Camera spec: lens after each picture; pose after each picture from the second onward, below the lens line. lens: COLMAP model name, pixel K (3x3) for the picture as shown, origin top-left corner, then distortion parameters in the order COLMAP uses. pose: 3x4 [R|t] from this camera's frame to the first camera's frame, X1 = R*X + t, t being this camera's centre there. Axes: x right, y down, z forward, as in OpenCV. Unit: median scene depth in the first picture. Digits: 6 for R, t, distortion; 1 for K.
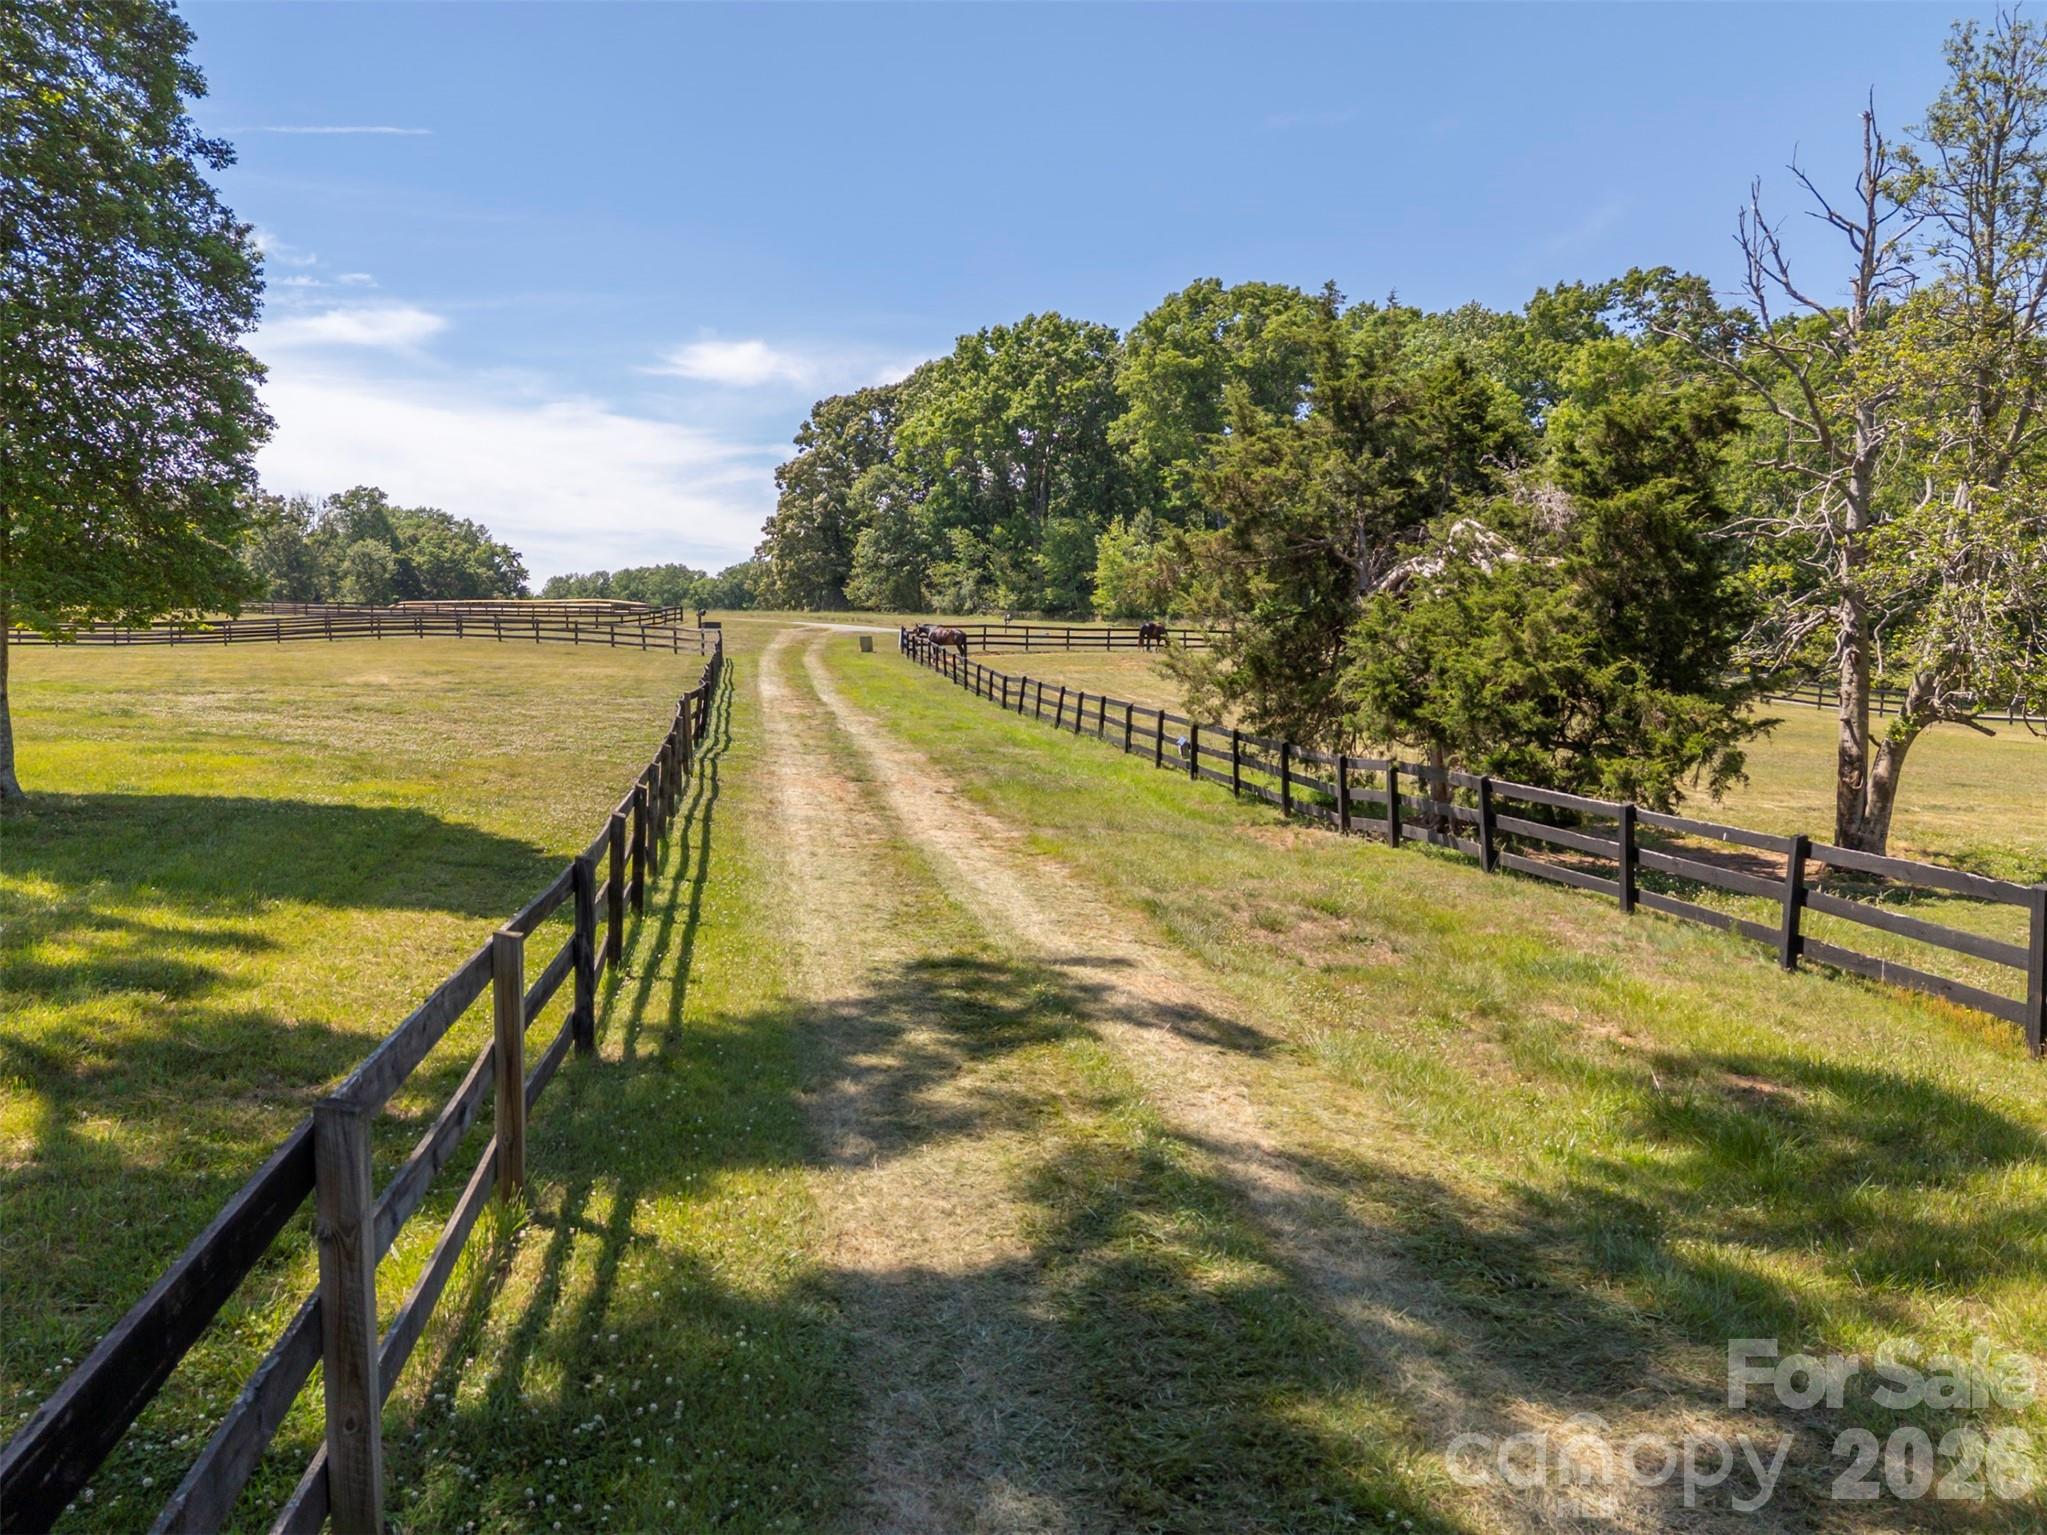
lens RADIAL K [[1478.9, 0, 1027.2], [0, 1478.9, 762.9], [0, 0, 1]] dist [0.090431, -0.105639]
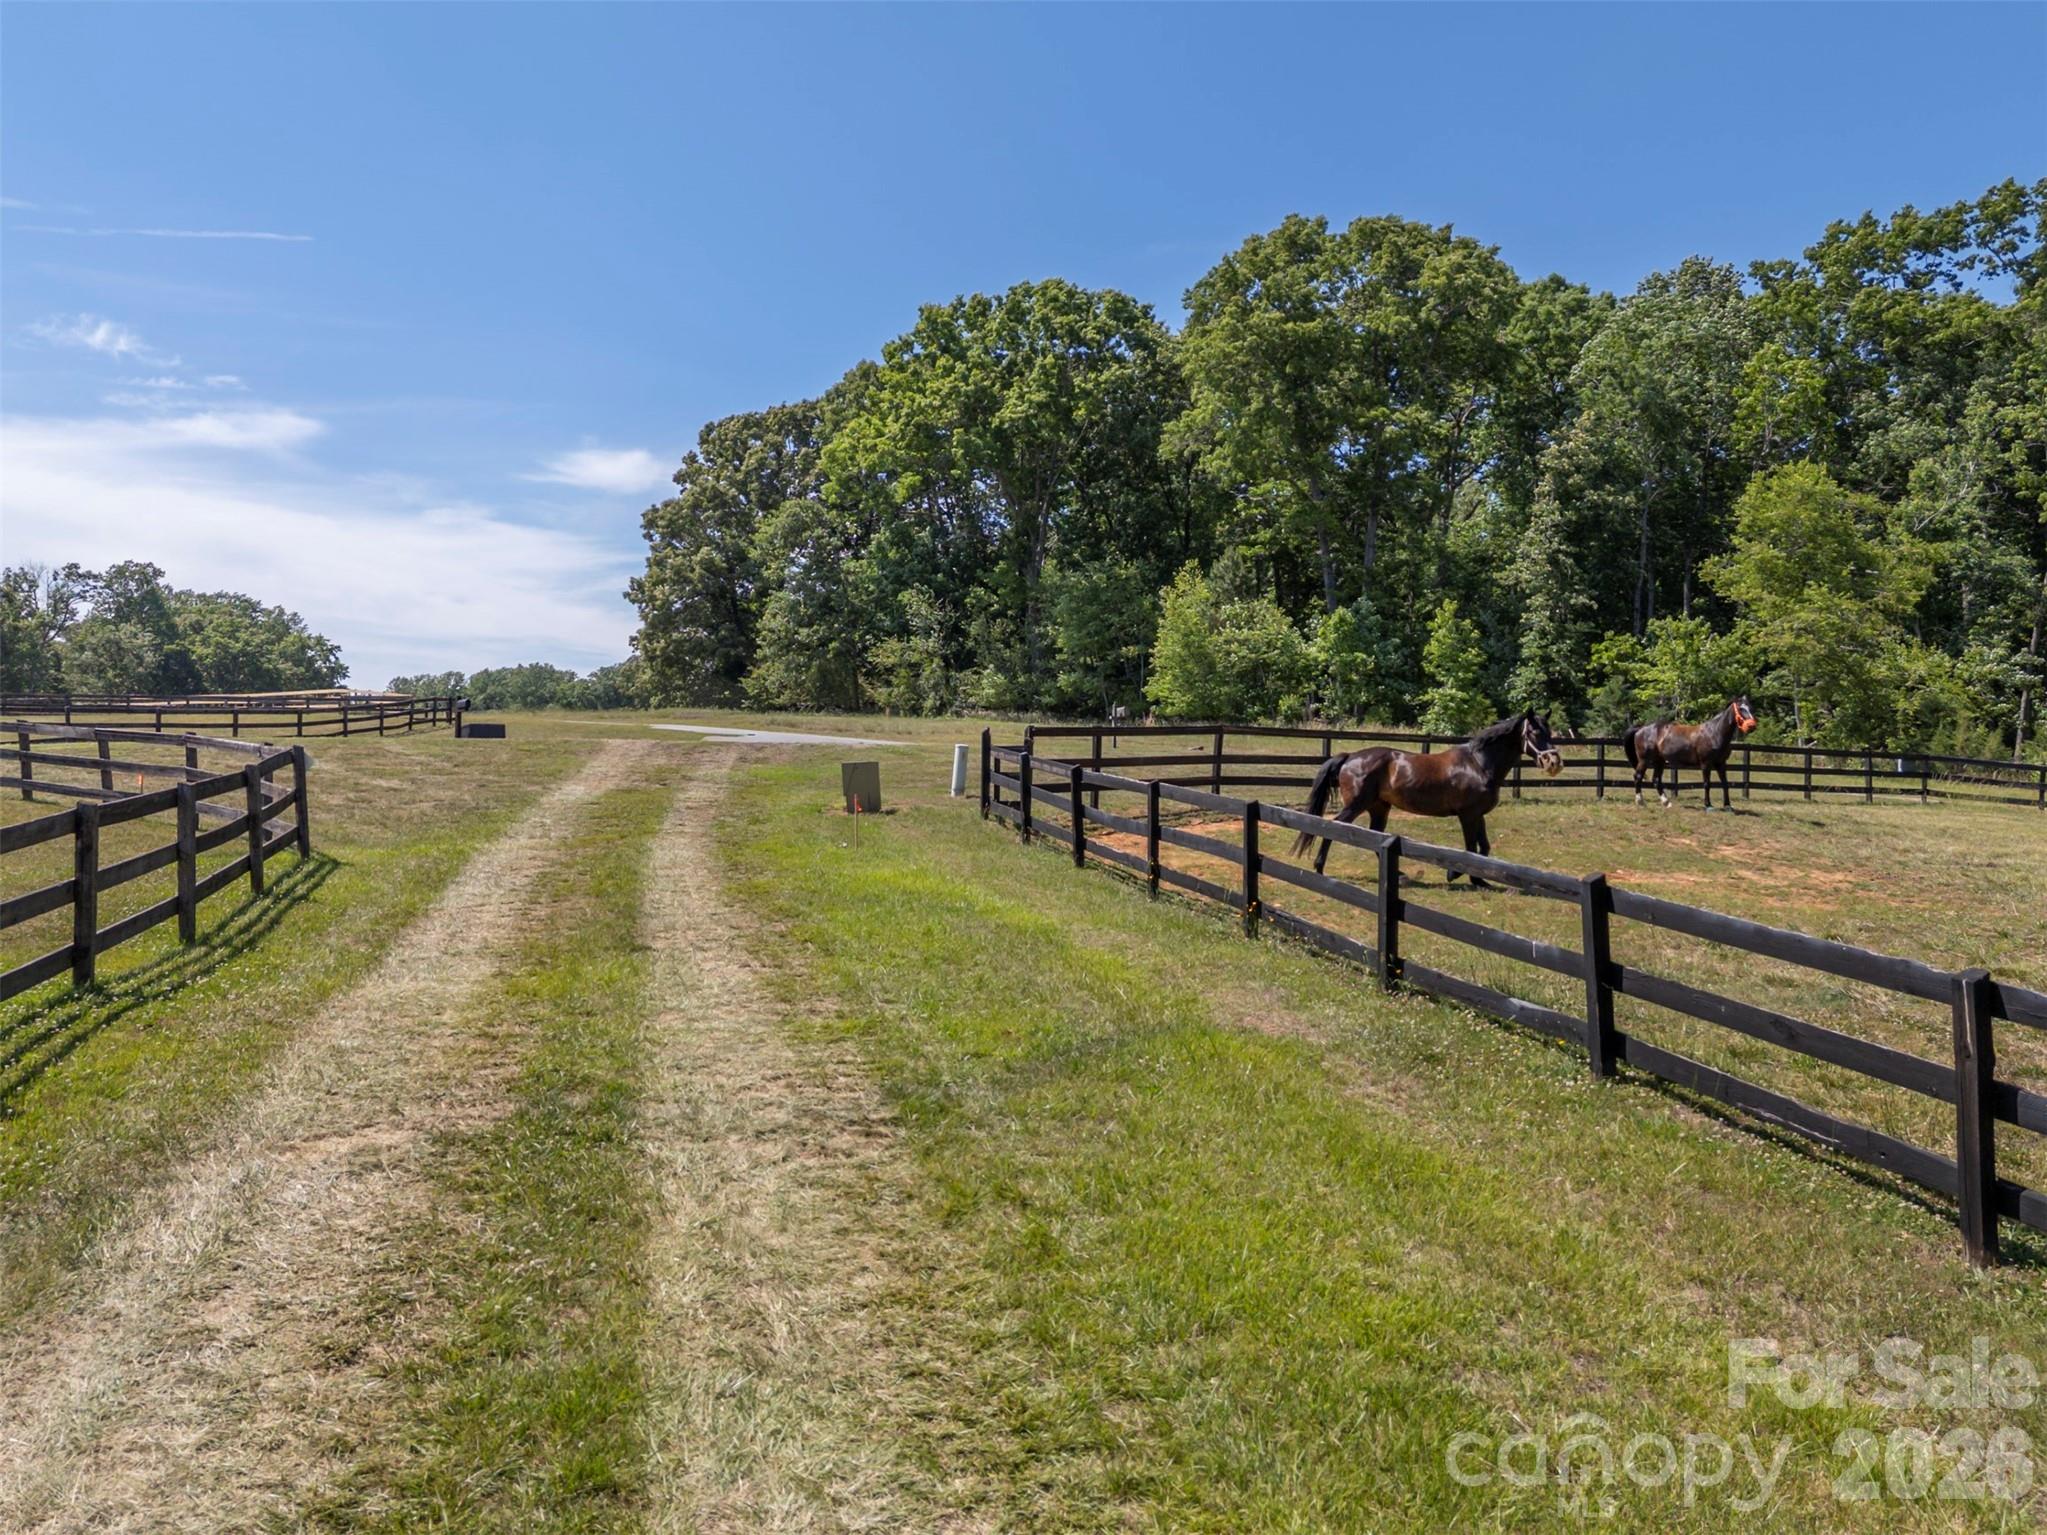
lens RADIAL K [[1433.8, 0, 1025.1], [0, 1433.8, 726.4], [0, 0, 1]] dist [-0.005869, -0.000988]
pose [[0.996301, -0.001319, 0.085916, -0.051038], [0.009361, 0.995598, -0.093262, -0.032930], [-0.085415, 0.093721, 0.991928, 0.336747]]
